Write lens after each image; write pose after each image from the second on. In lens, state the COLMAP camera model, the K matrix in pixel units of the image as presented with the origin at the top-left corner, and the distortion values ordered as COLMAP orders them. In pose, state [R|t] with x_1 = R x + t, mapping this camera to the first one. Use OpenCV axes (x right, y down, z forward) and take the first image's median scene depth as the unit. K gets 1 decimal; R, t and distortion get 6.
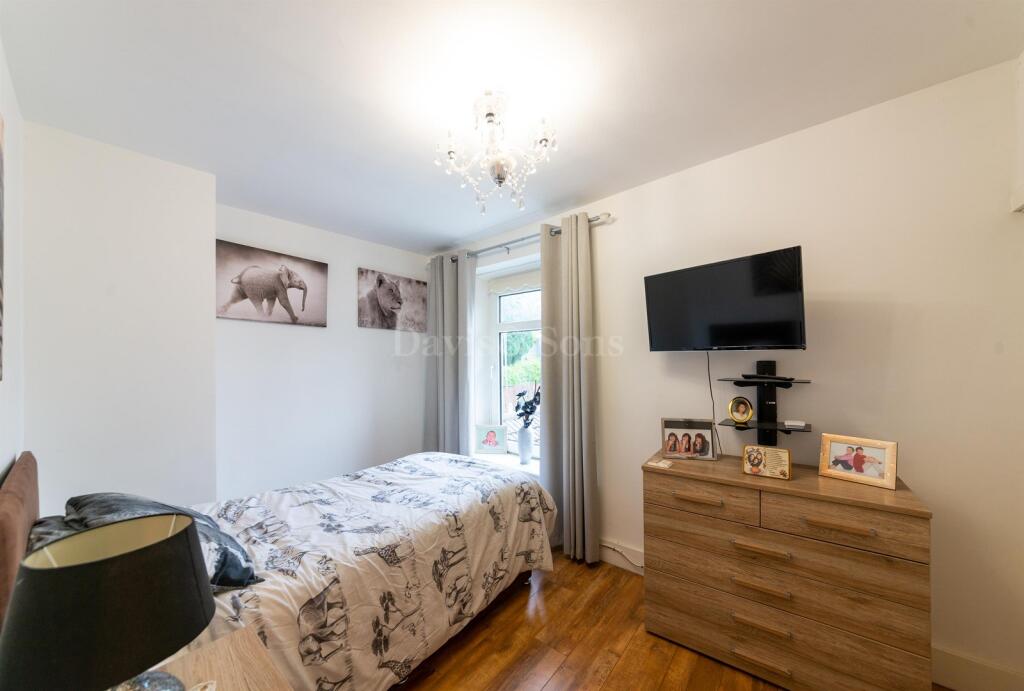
lens RADIAL K [[371.4, 0, 512.1], [0, 371.4, 359.5], [0, 0, 1]] dist [-0.000091, -0.000145]
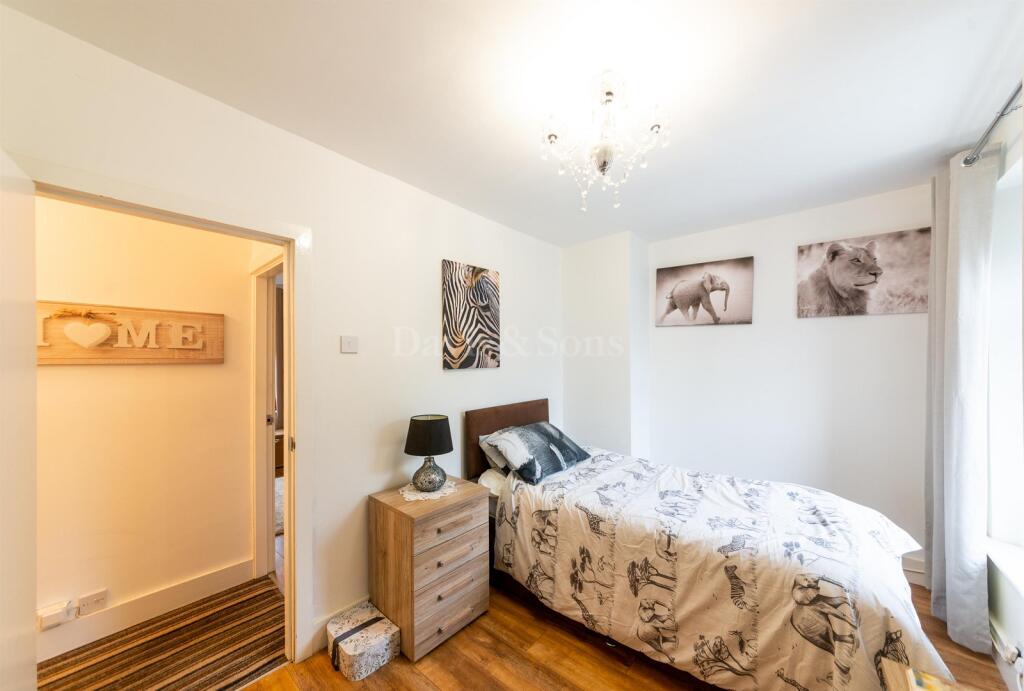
lens RADIAL K [[371.4, 0, 512.1], [0, 371.4, 359.5], [0, 0, 1]] dist [-0.000091, -0.000145]
pose [[-0.036683, 0.011094, -0.999265, 0.577273], [0.005558, 0.999925, 0.010898, -0.010772], [0.999311, -0.005154, -0.036742, 0.515398]]
